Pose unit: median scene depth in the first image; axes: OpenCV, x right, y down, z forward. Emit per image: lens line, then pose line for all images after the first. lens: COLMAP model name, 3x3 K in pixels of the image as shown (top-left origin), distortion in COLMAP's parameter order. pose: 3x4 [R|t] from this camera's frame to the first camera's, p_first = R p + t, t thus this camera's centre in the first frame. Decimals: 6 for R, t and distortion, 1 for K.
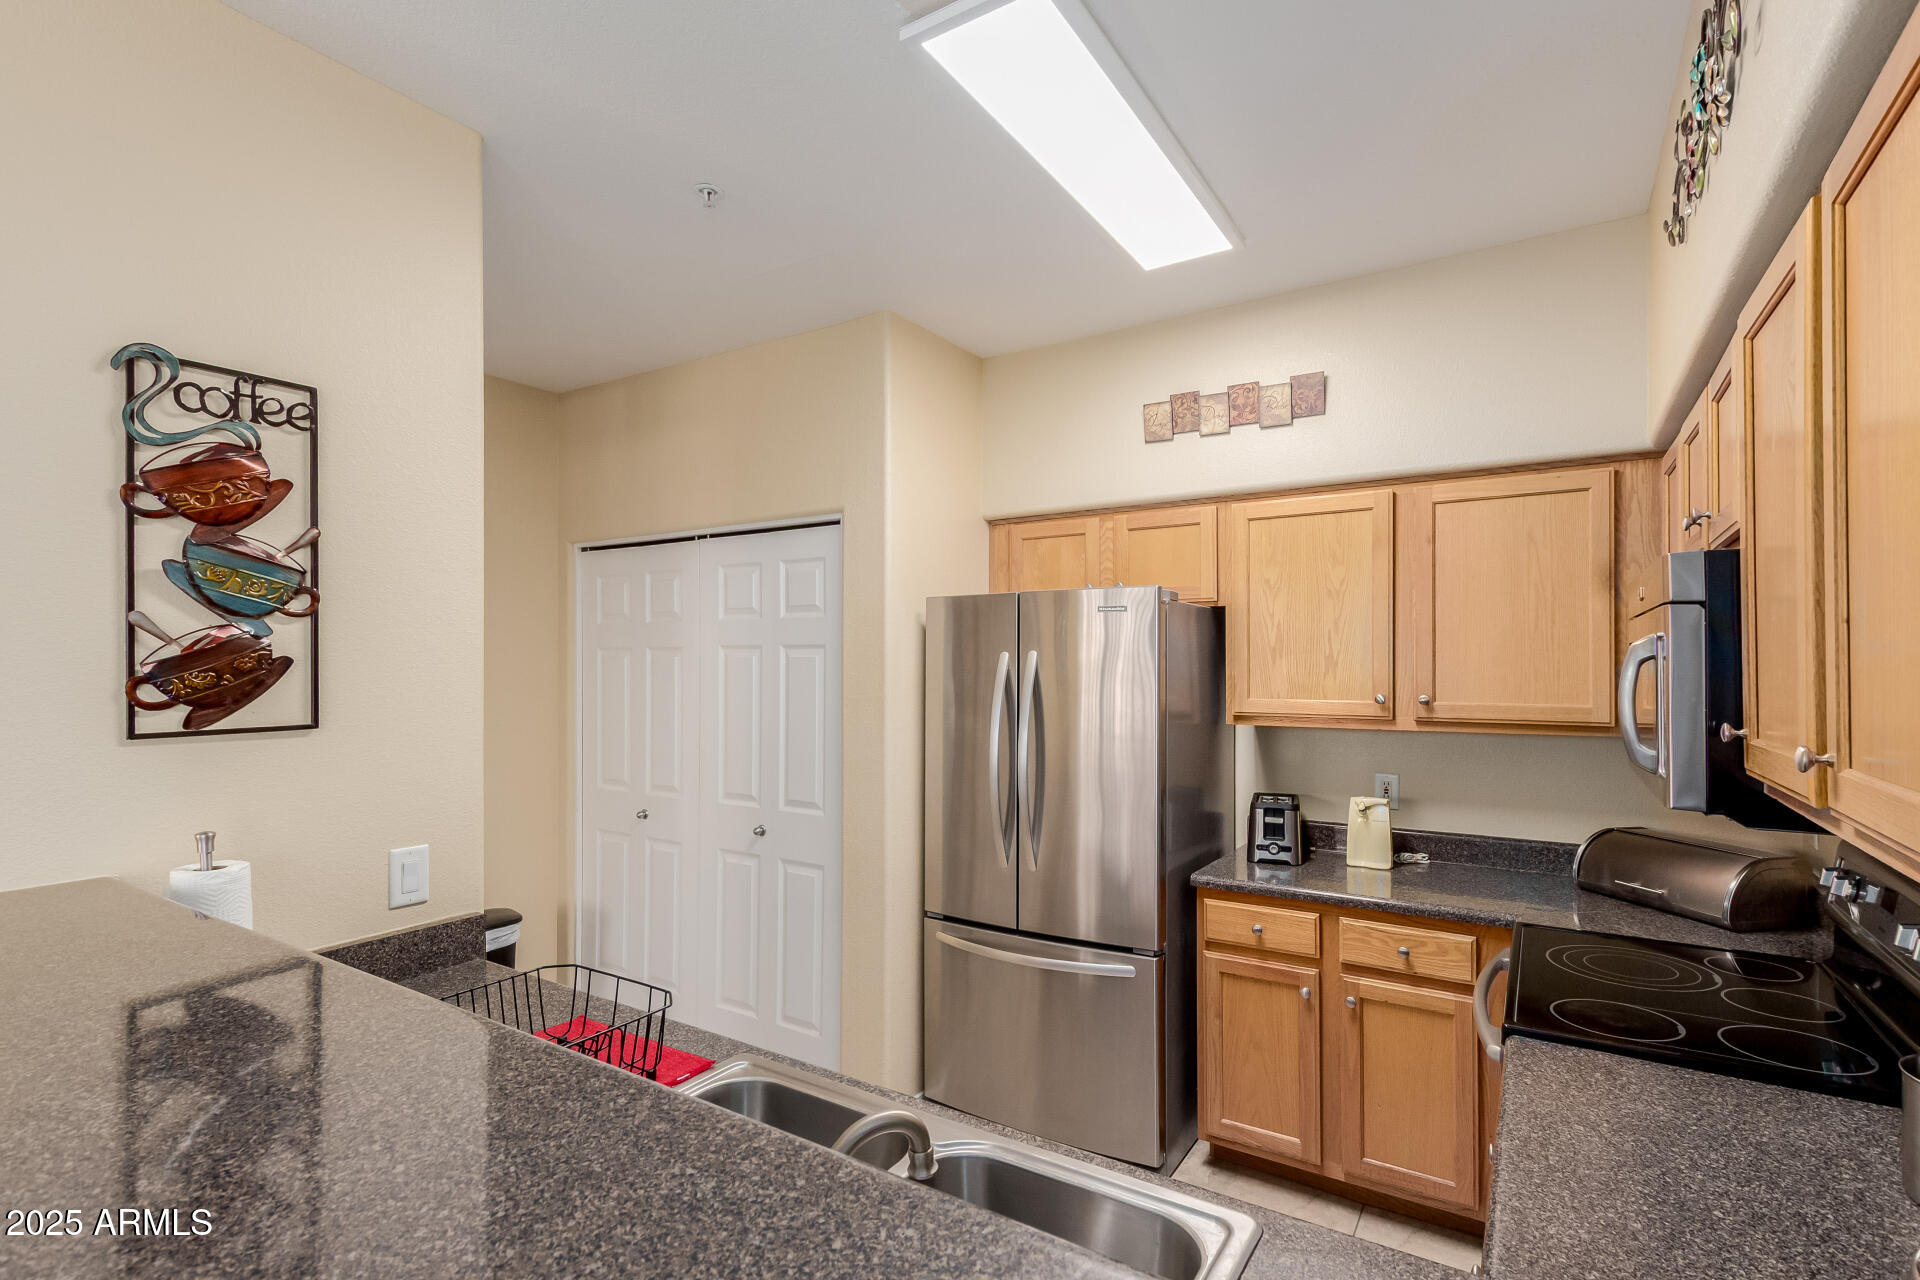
lens RADIAL K [[878.2, 0, 947.6], [0, 878.2, 675.6], [0, 0, 1]] dist [0.002723, 0.000373]
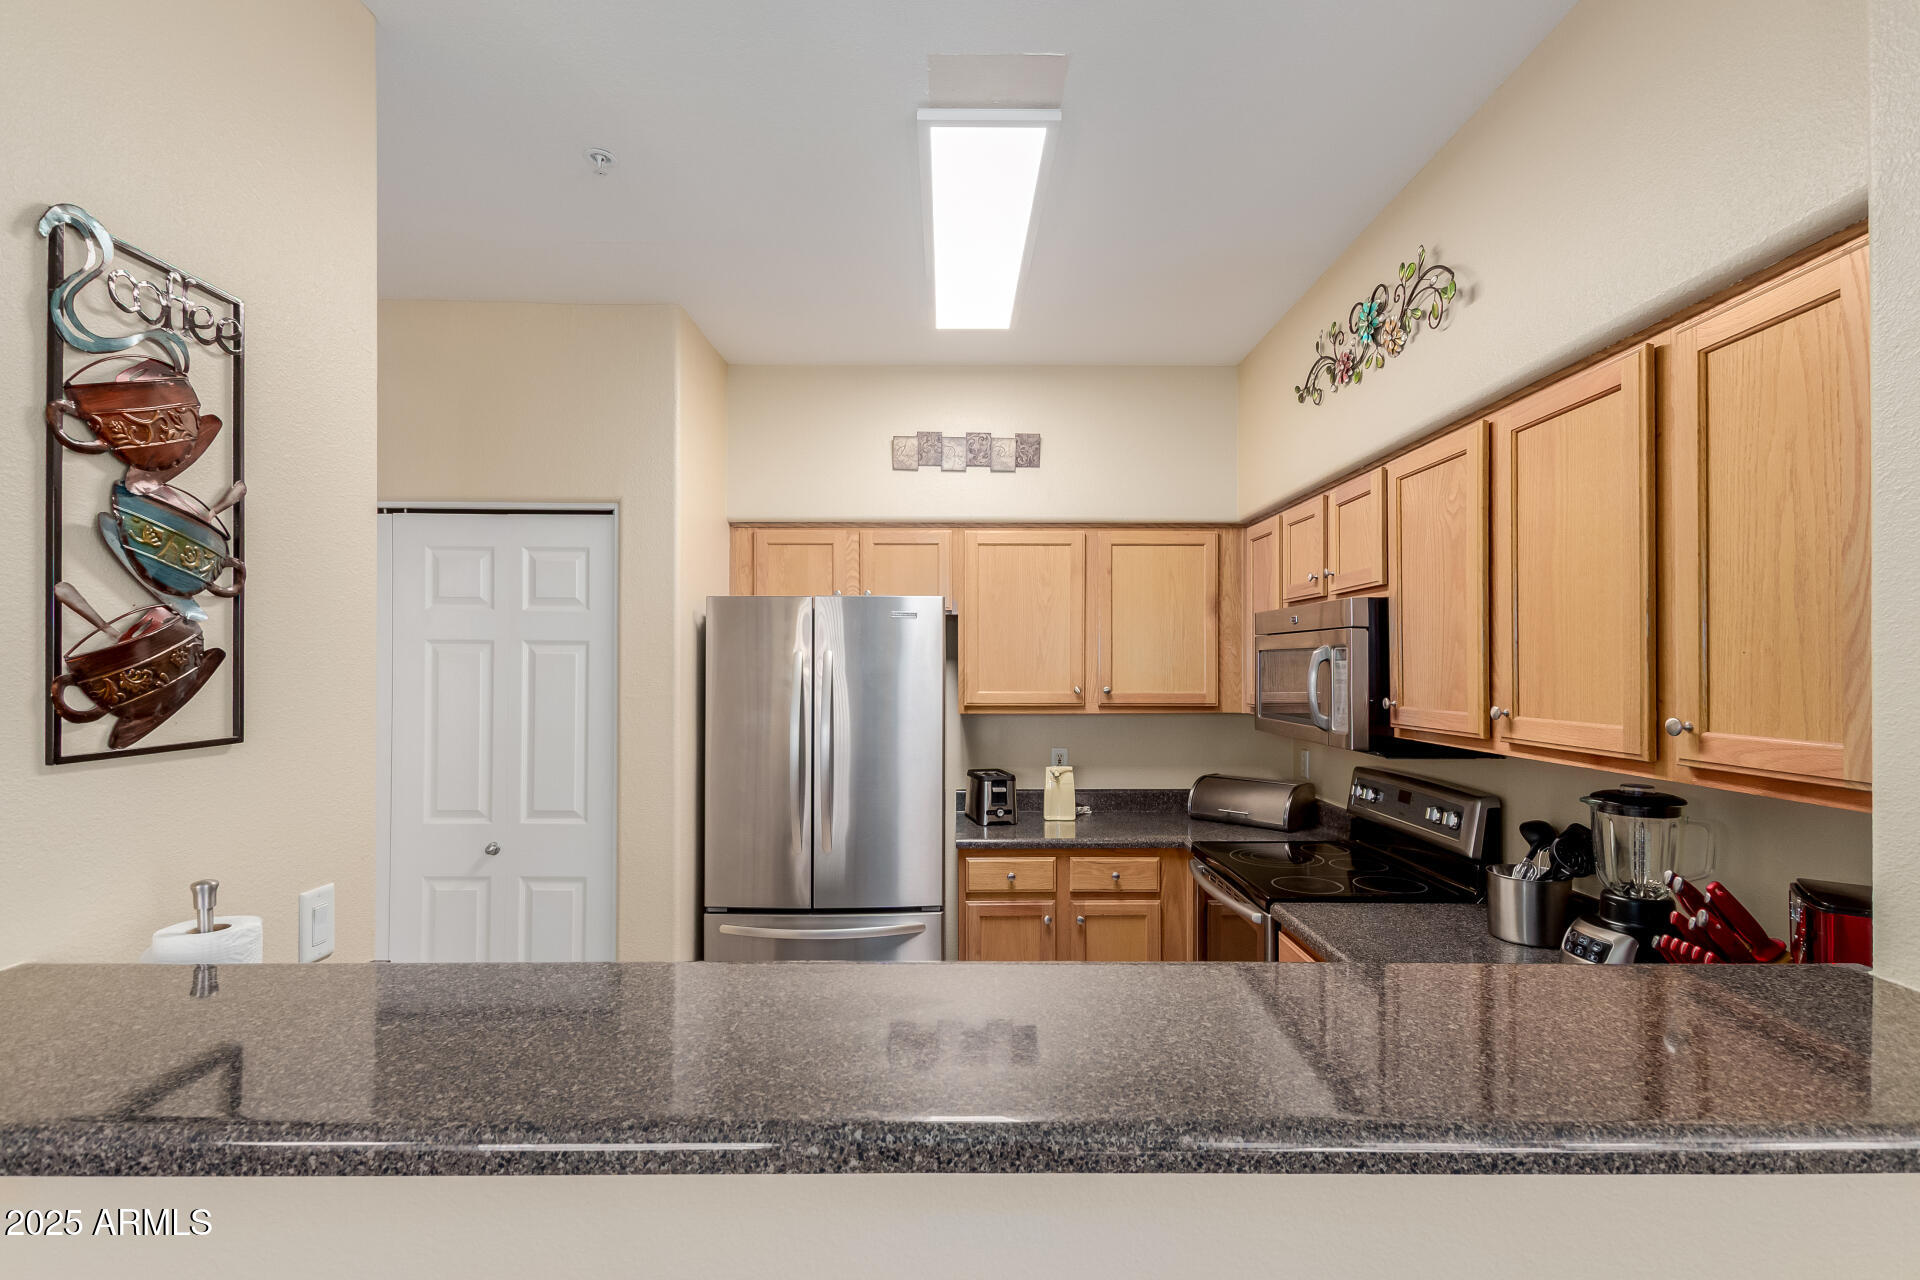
lens RADIAL K [[878.2, 0, 935.1], [0, 878.2, 678.0], [0, 0, 1]] dist [0.002723, 0.000373]
pose [[0.838782, -0.005734, 0.544438, -0.410240], [0.003688, 0.999981, 0.004849, 0.001349], [-0.544455, -0.002059, 0.838787, 0.014210]]
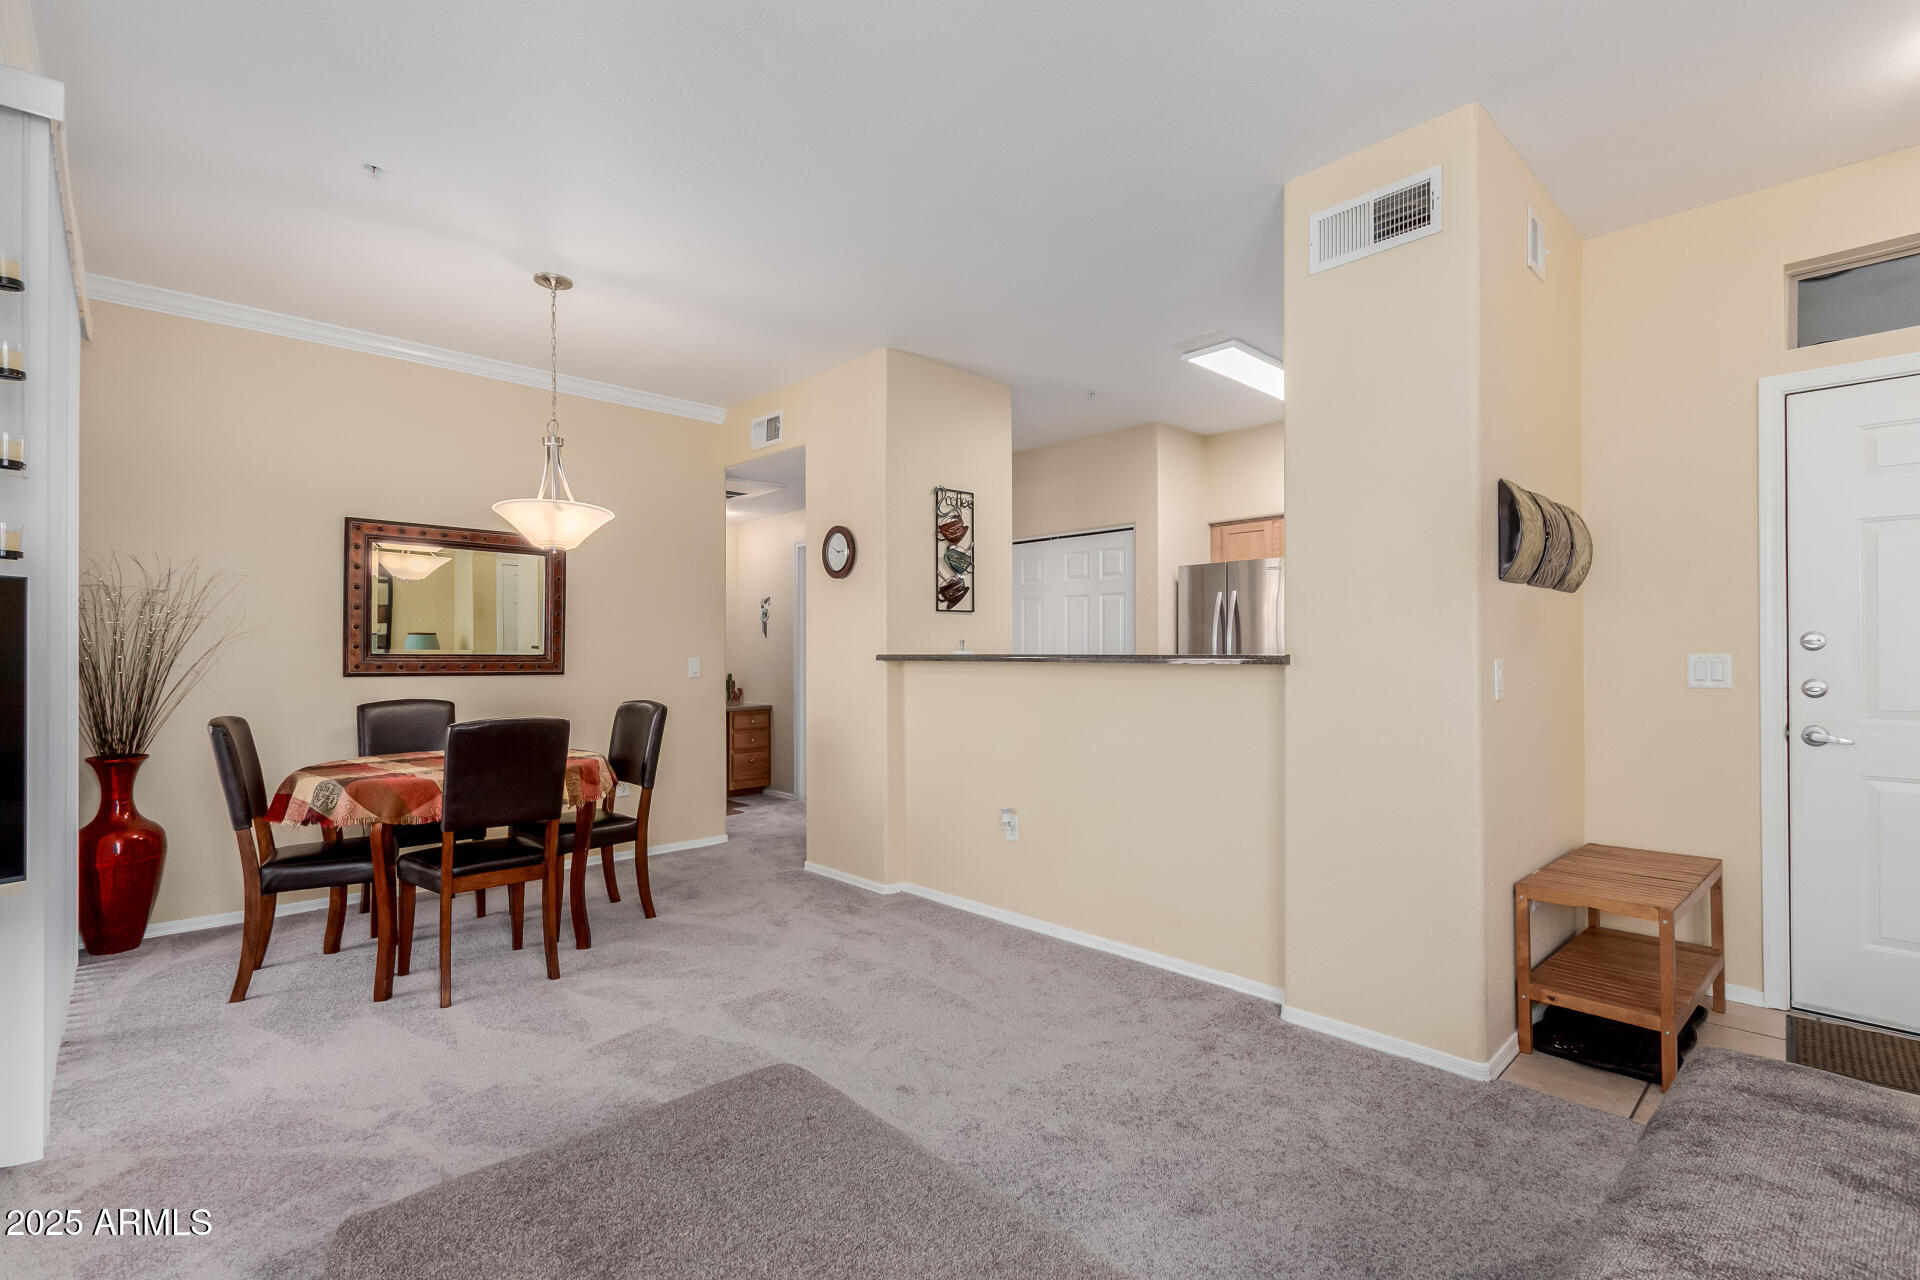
lens RADIAL K [[878.2, 0, 991.5], [0, 878.2, 678.9], [0, 0, 1]] dist [0.002723, 0.000373]
pose [[0.982571, -0.005685, -0.185803, -0.084325], [0.008353, 0.999873, 0.013580, 0.157165], [0.185702, -0.014895, 0.982493, -1.185981]]
